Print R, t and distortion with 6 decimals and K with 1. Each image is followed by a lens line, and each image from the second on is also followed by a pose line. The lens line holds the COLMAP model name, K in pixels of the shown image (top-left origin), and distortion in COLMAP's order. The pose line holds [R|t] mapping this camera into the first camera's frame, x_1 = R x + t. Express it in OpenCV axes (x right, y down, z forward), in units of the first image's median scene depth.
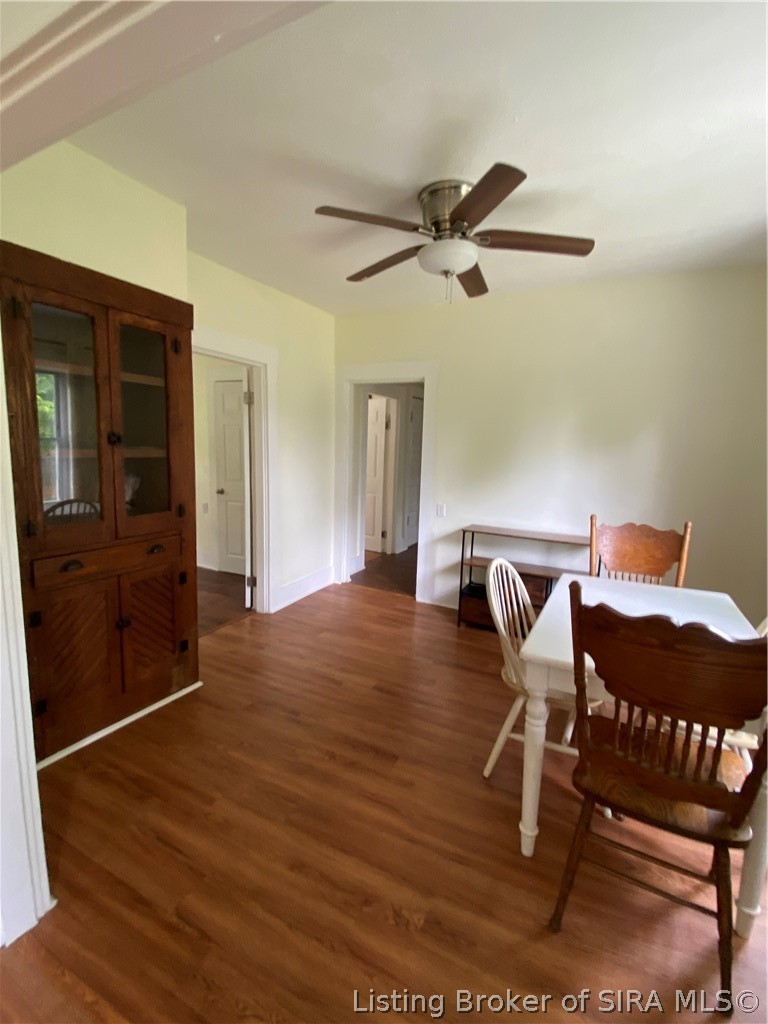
lens RADIAL K [[457.7, 0, 386.2], [0, 457.7, 508.0], [0, 0, 1]] dist [0.000434, -0.017390]
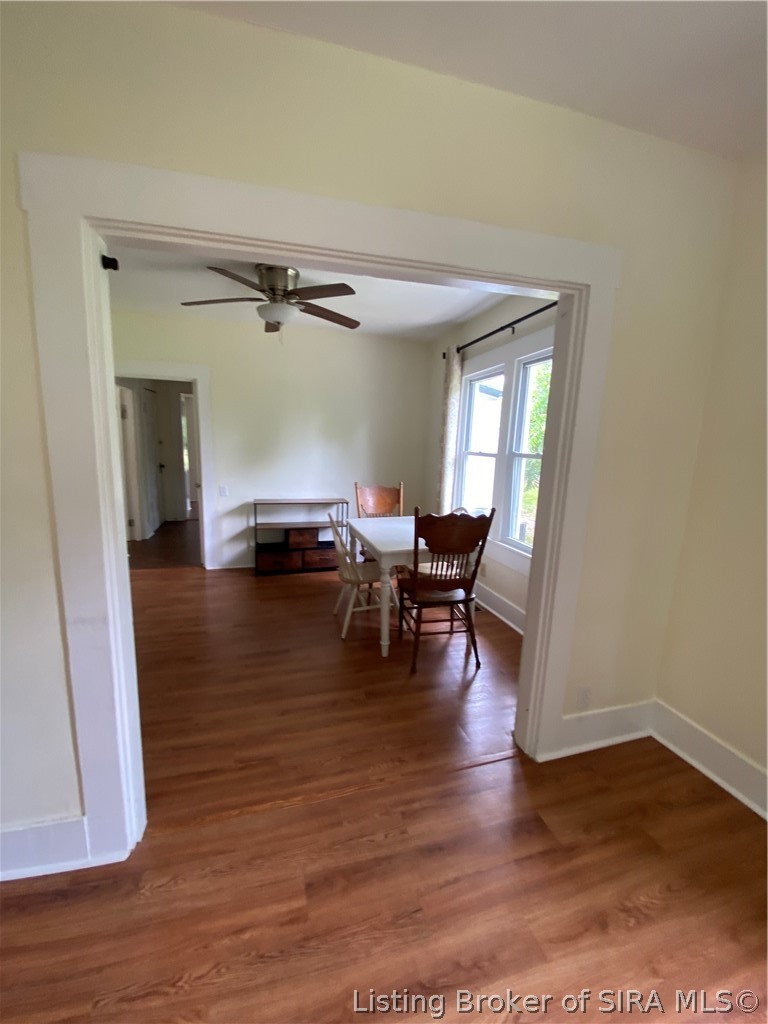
lens RADIAL K [[410.4, 0, 388.3], [0, 410.4, 510.7], [0, 0, 1]] dist [0.030810, -0.023226]
pose [[0.730544, -0.128131, 0.670737, -0.514867], [0.088072, 0.991714, 0.093522, -0.012567], [-0.677162, -0.009248, 0.735775, -0.198779]]
